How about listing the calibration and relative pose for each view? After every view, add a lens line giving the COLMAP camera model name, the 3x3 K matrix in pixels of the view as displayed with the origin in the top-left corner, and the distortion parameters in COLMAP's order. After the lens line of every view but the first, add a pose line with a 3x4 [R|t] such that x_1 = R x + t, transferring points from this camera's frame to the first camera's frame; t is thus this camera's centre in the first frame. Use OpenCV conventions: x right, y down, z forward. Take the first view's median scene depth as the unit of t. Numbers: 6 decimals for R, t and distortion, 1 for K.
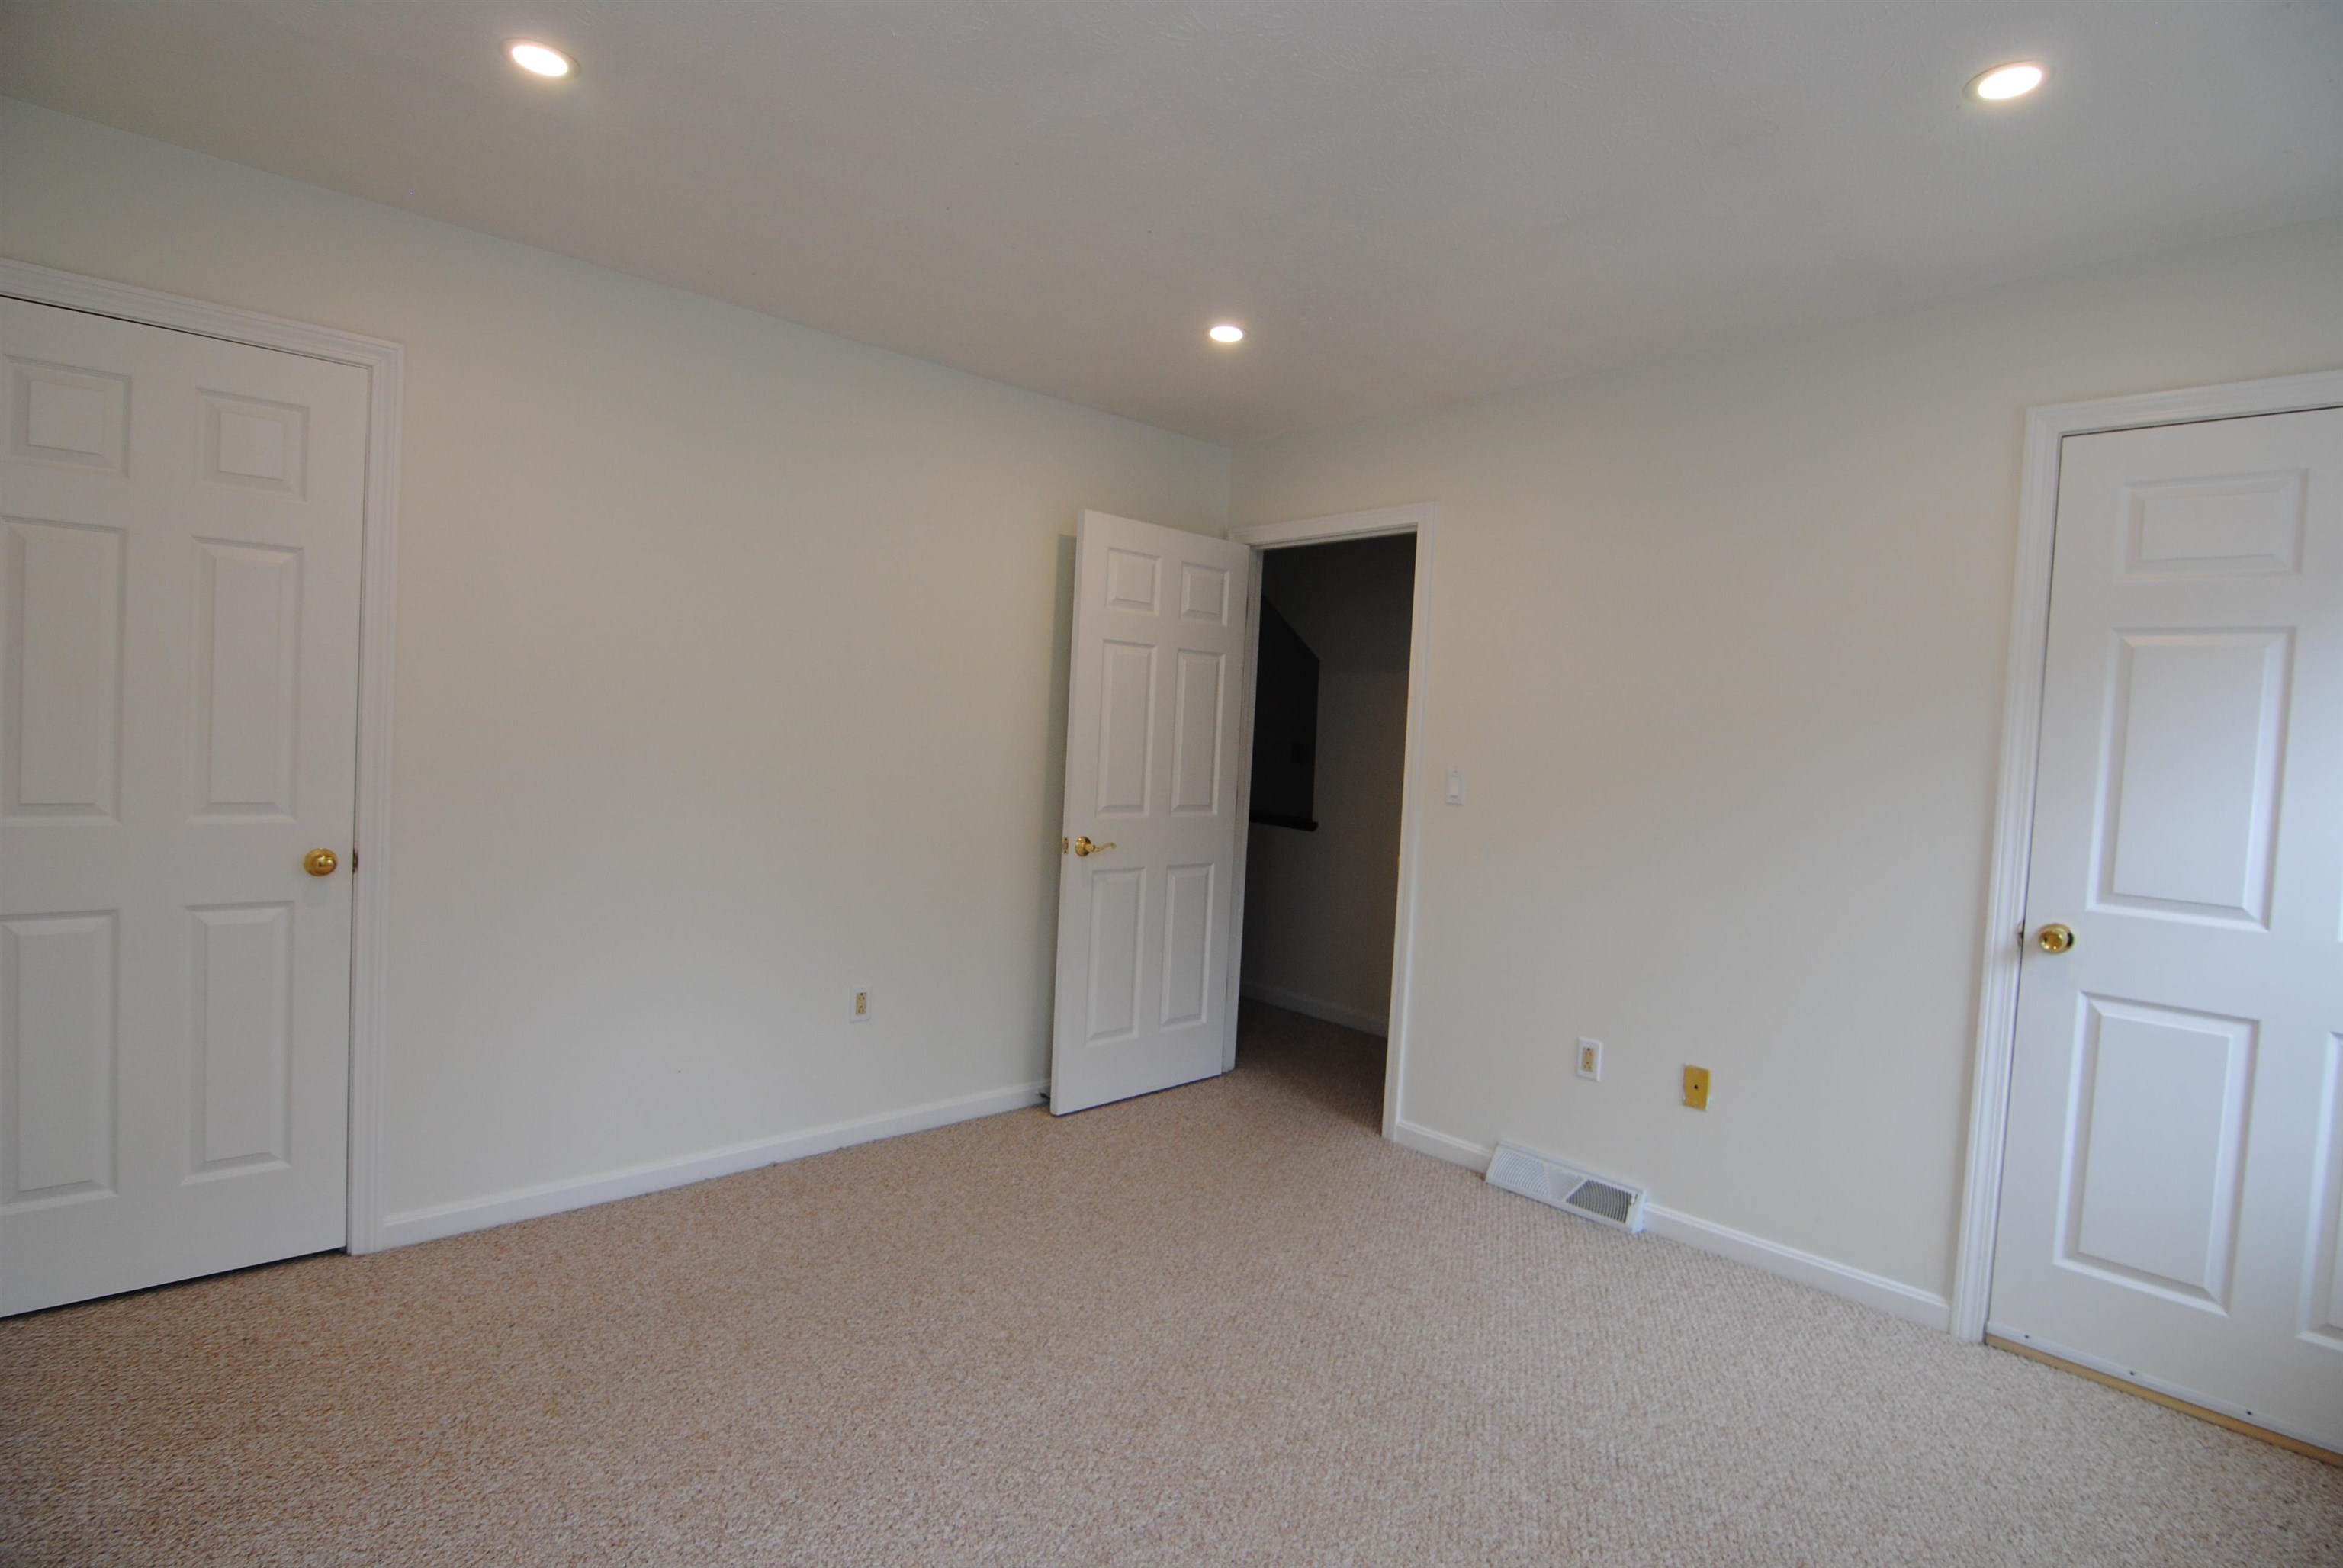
lens RADIAL K [[1149.2, 0, 1173.9], [0, 1149.2, 787.4], [0, 0, 1]] dist [0.038272, -0.021567]
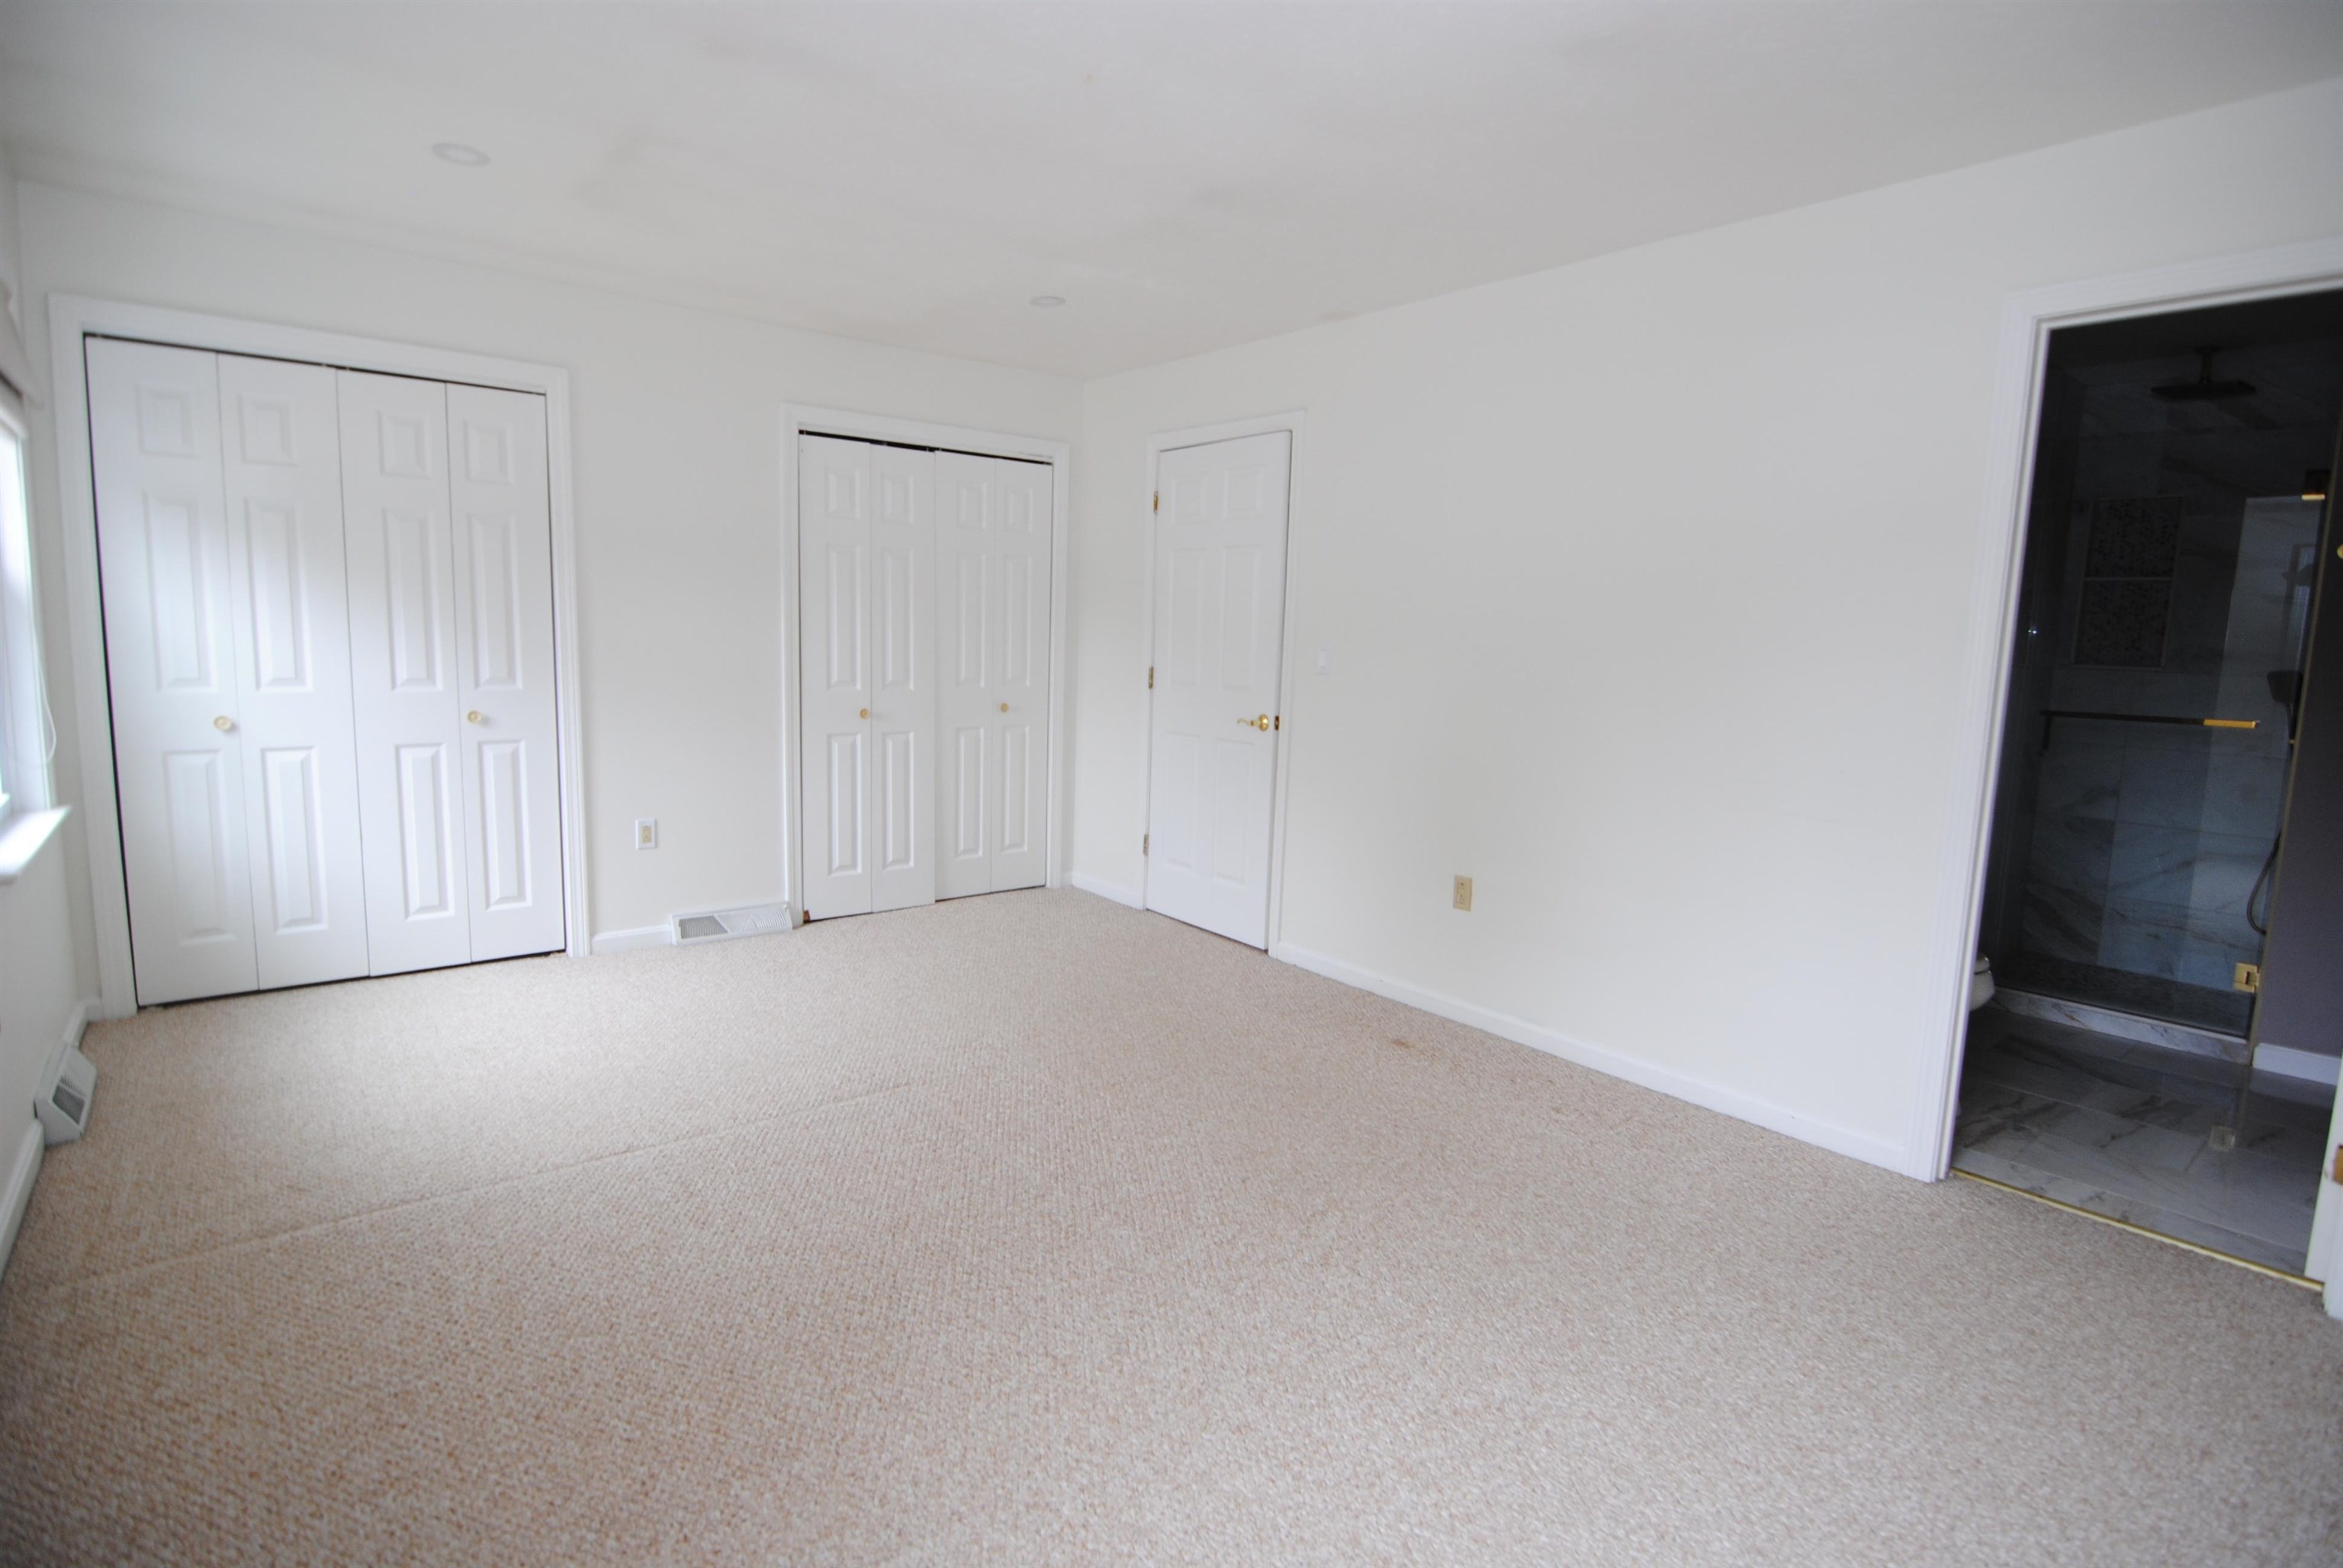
lens RADIAL K [[1144.4, 0, 1176.6], [0, 1144.4, 771.0], [0, 0, 1]] dist [-0.009213, -0.007503]
pose [[-0.017946, 0.081290, -0.996529, 0.847600], [-0.080597, 0.993328, 0.082480, 0.005967], [0.996585, 0.081797, -0.011274, 0.776209]]
